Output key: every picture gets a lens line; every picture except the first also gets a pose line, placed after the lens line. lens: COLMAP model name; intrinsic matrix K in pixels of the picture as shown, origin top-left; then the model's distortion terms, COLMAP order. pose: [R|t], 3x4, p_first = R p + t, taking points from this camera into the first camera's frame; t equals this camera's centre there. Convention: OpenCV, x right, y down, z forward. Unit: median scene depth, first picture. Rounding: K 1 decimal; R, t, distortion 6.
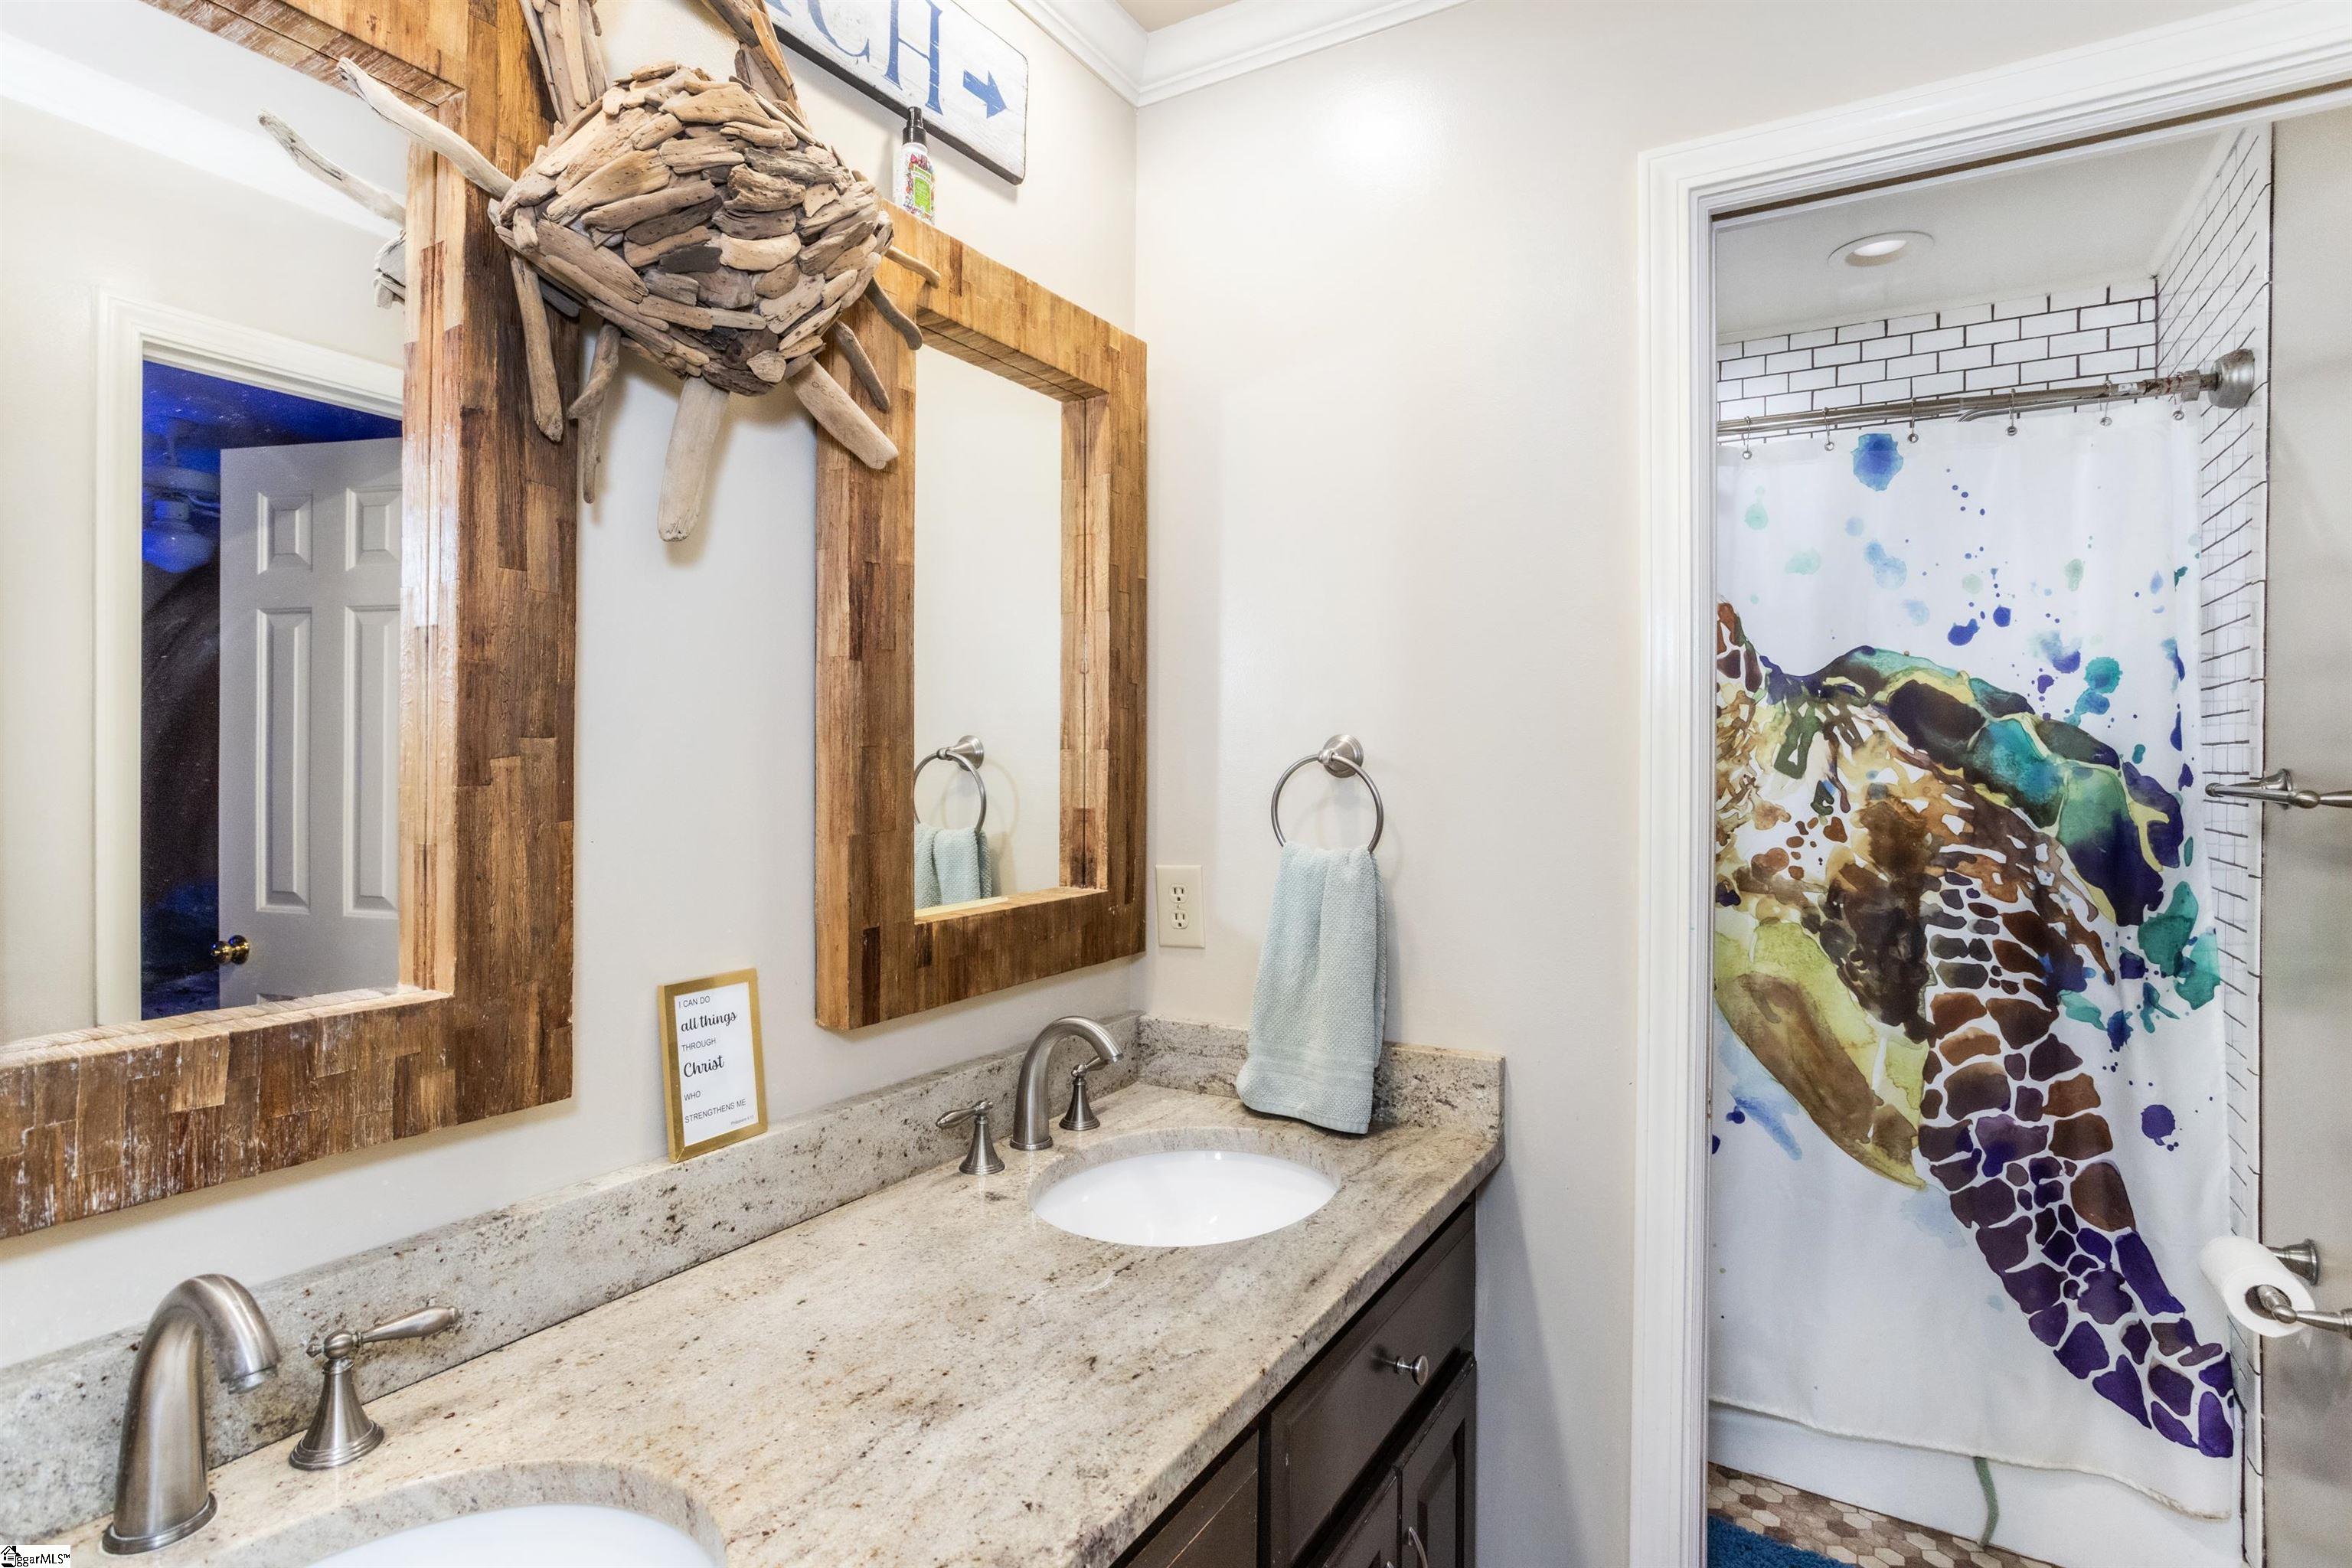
lens RADIAL K [[1194.8, 0, 1211.9], [0, 1194.8, 753.2], [0, 0, 1]] dist [-0.035773, 0.020495]
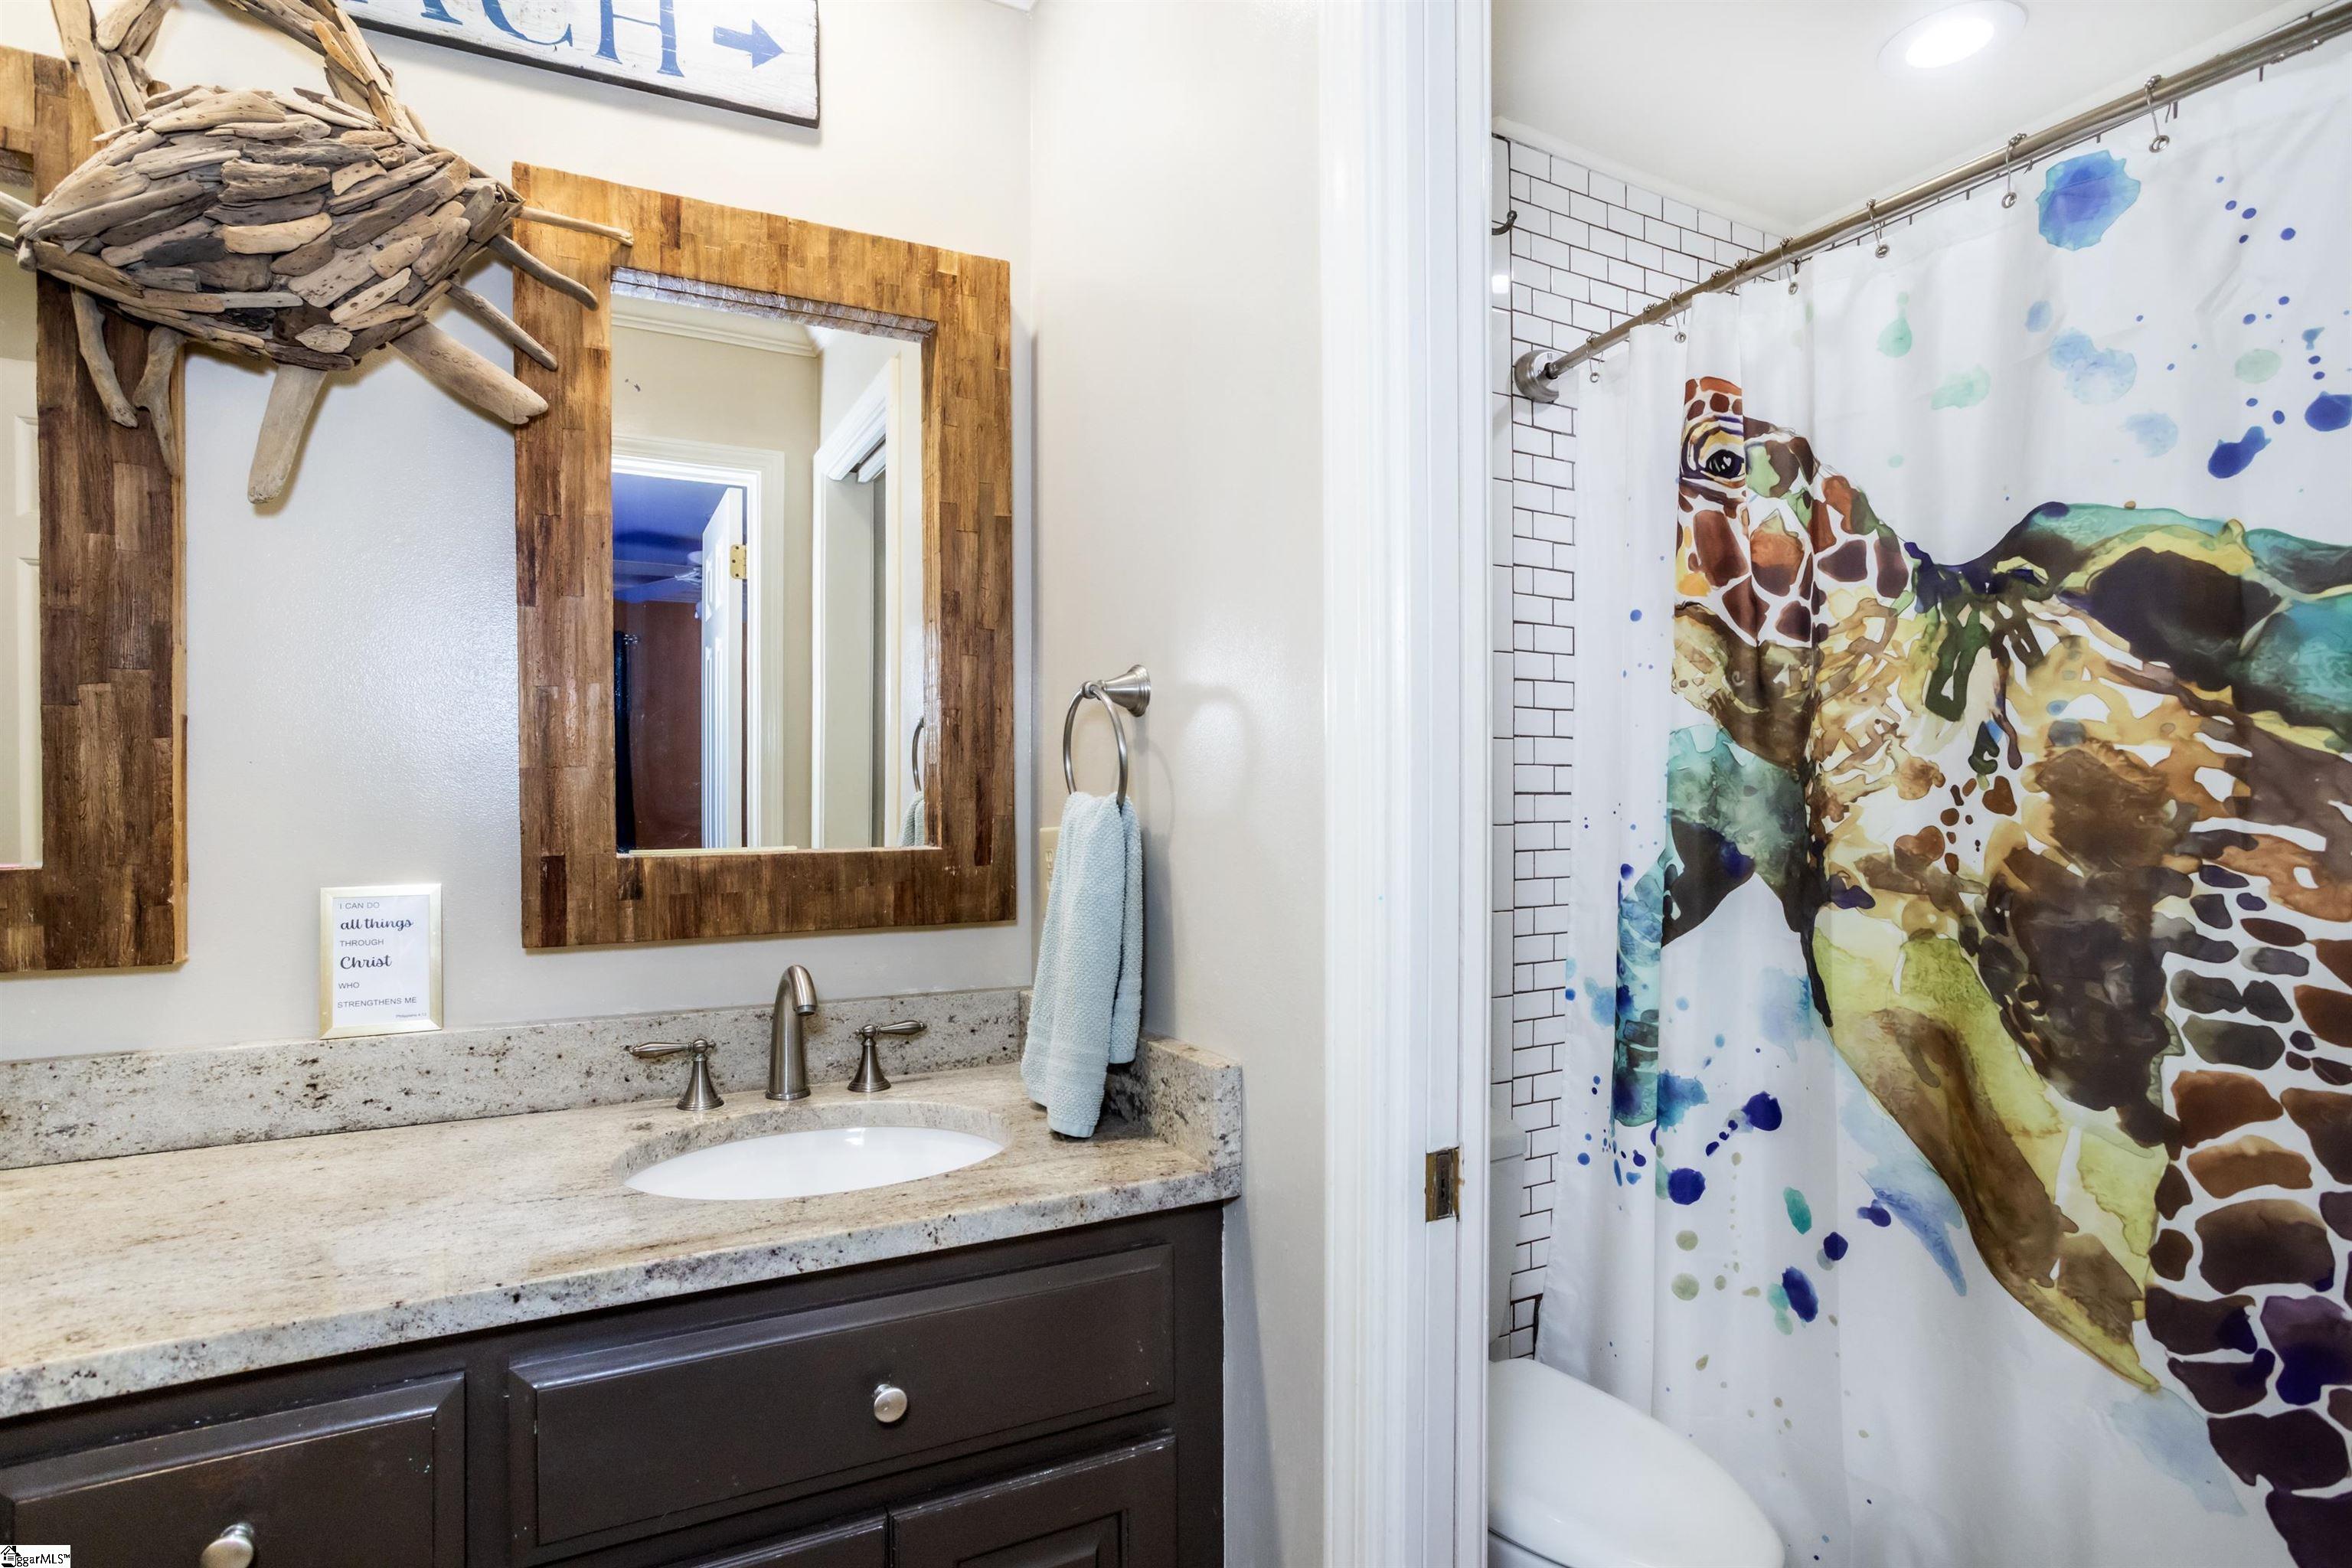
lens RADIAL K [[1194.8, 0, 1005.3], [0, 1194.8, 772.9], [0, 0, 1]] dist [-0.035773, 0.020495]
pose [[0.862651, -0.003431, -0.505788, 0.505549], [0.008047, 0.999944, 0.006941, 0.056876], [0.505736, -0.010058, 0.862630, 0.240106]]
